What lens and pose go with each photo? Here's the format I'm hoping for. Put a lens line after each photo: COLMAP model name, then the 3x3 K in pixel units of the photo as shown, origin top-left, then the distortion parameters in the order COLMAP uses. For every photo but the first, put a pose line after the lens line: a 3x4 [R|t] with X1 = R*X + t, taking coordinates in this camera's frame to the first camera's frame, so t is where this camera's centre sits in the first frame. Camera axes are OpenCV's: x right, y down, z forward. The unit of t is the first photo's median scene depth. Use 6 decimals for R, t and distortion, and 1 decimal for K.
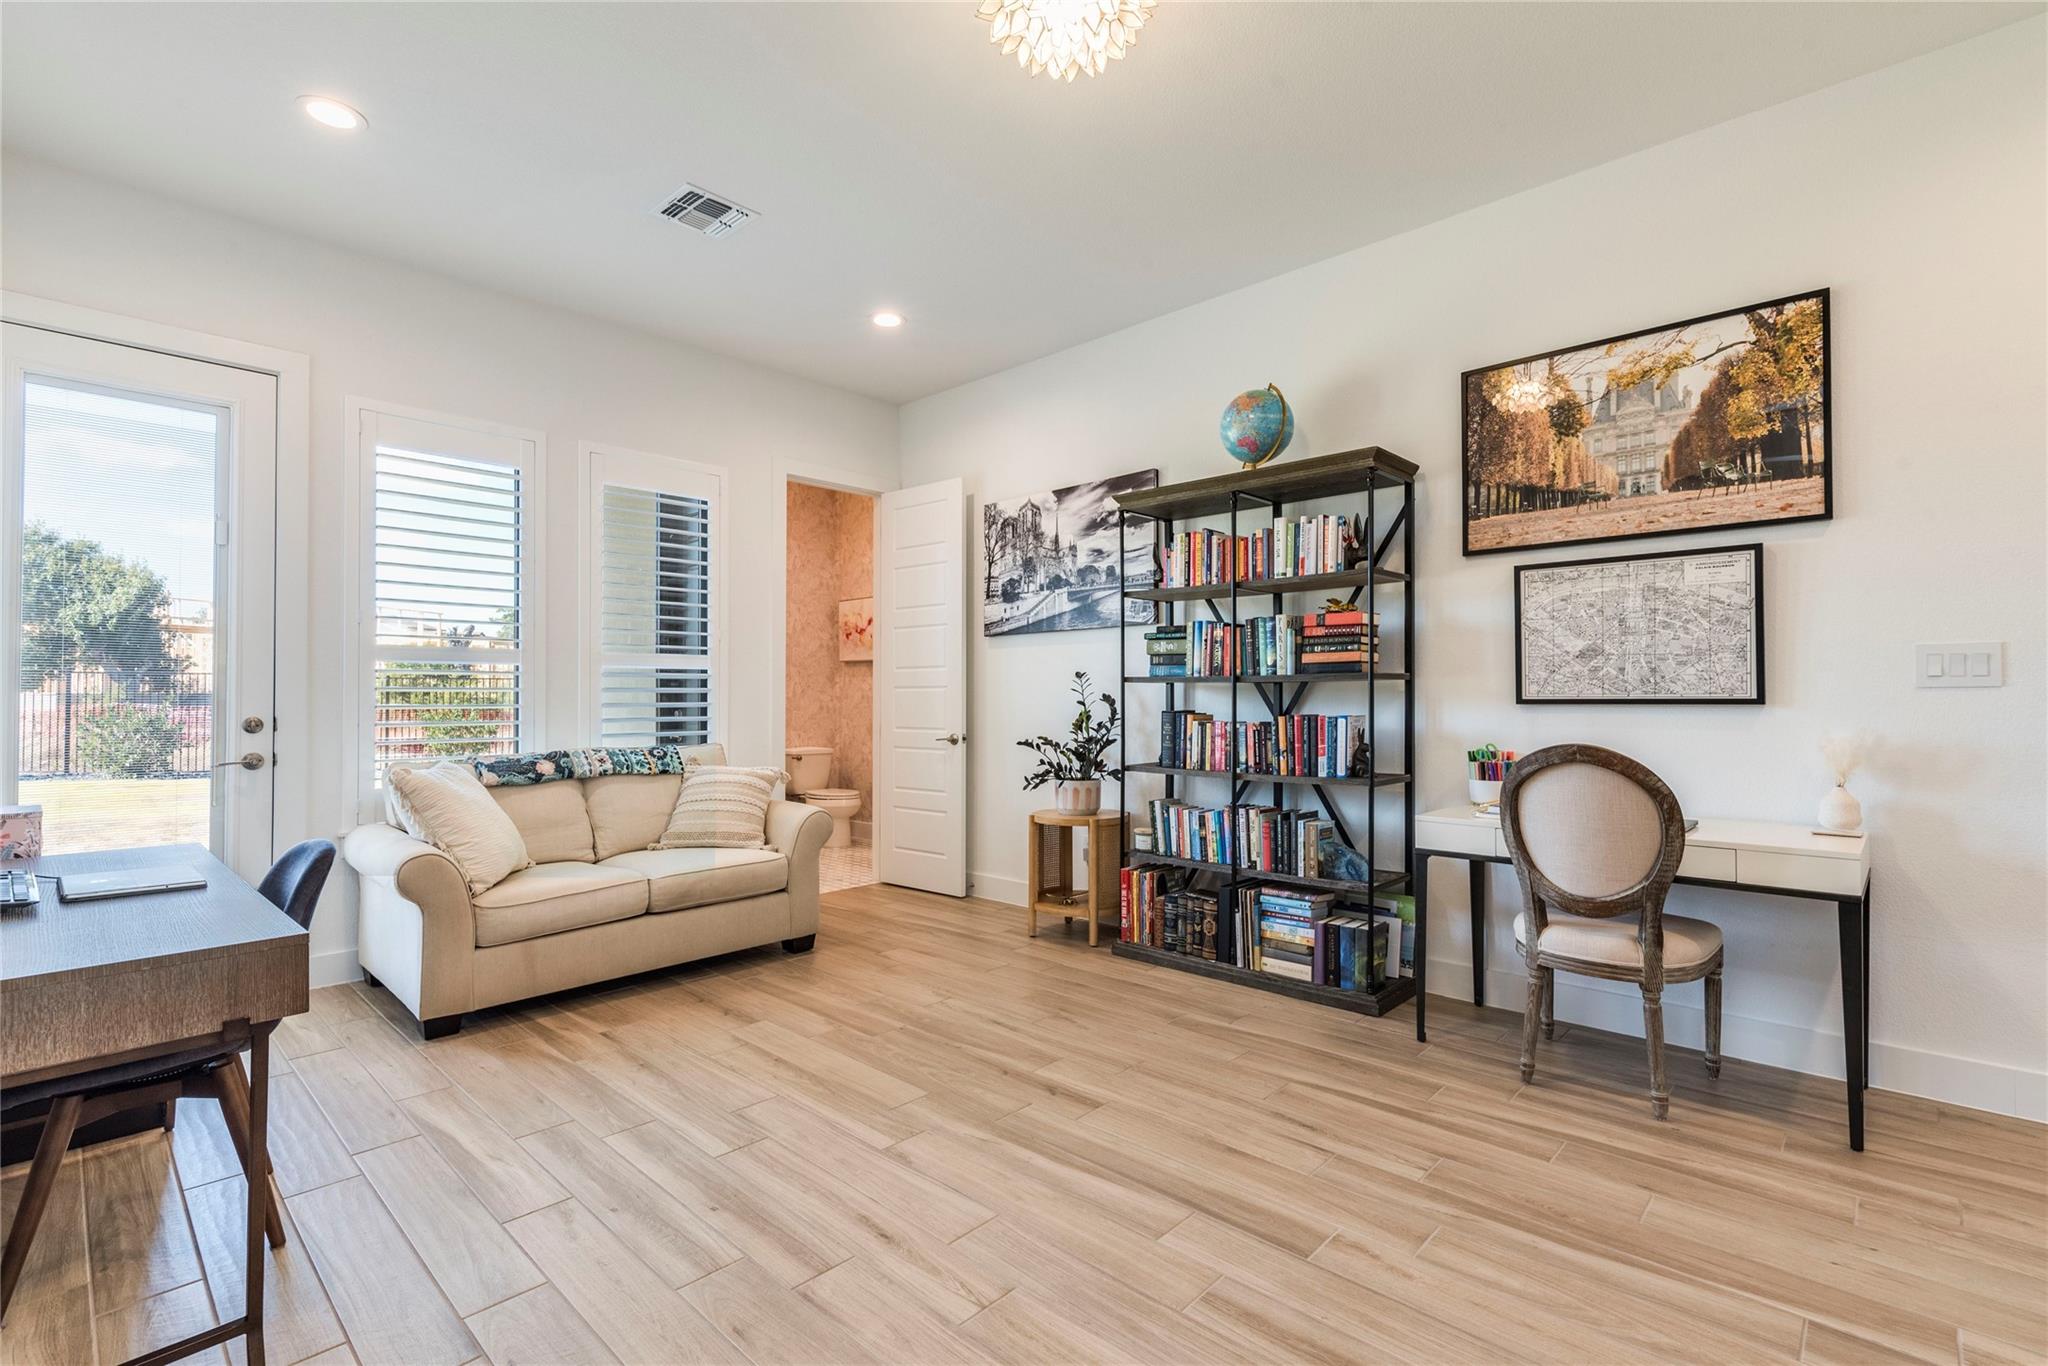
lens RADIAL K [[910.0, 0, 1039.4], [0, 910.0, 690.2], [0, 0, 1]] dist [0.001115, 0.000082]
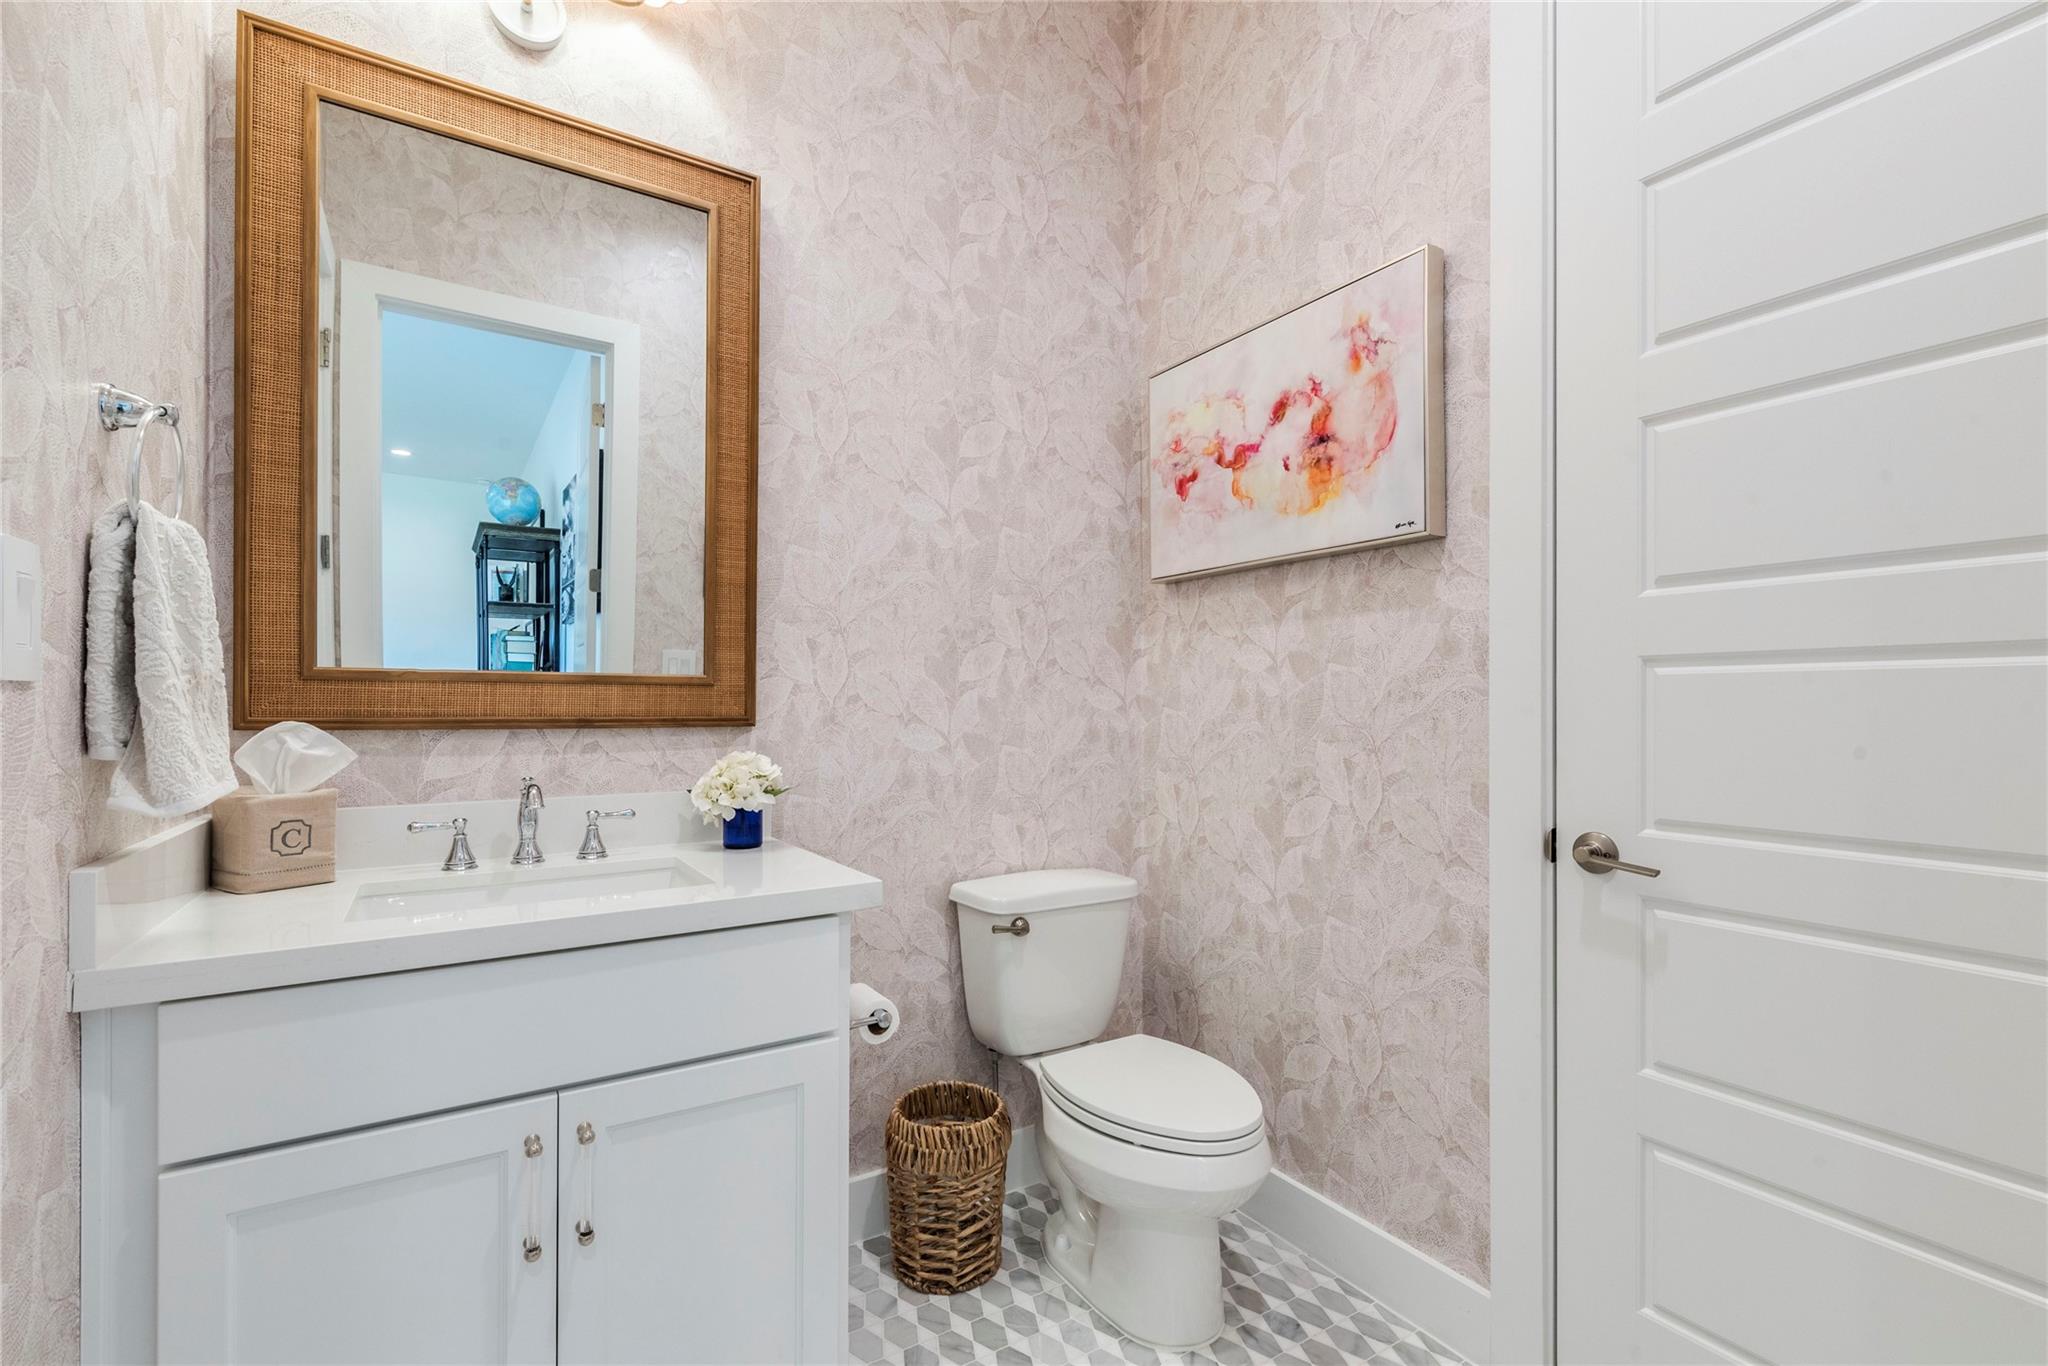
lens RADIAL K [[910.0, 0, 1039.4], [0, 910.0, 690.2], [0, 0, 1]] dist [0.001115, 0.000082]
pose [[0.968654, 0.000880, -0.248413, -0.181871], [-0.001880, 0.999991, -0.003791, 0.005901], [0.248407, 0.004140, 0.968647, 0.704775]]
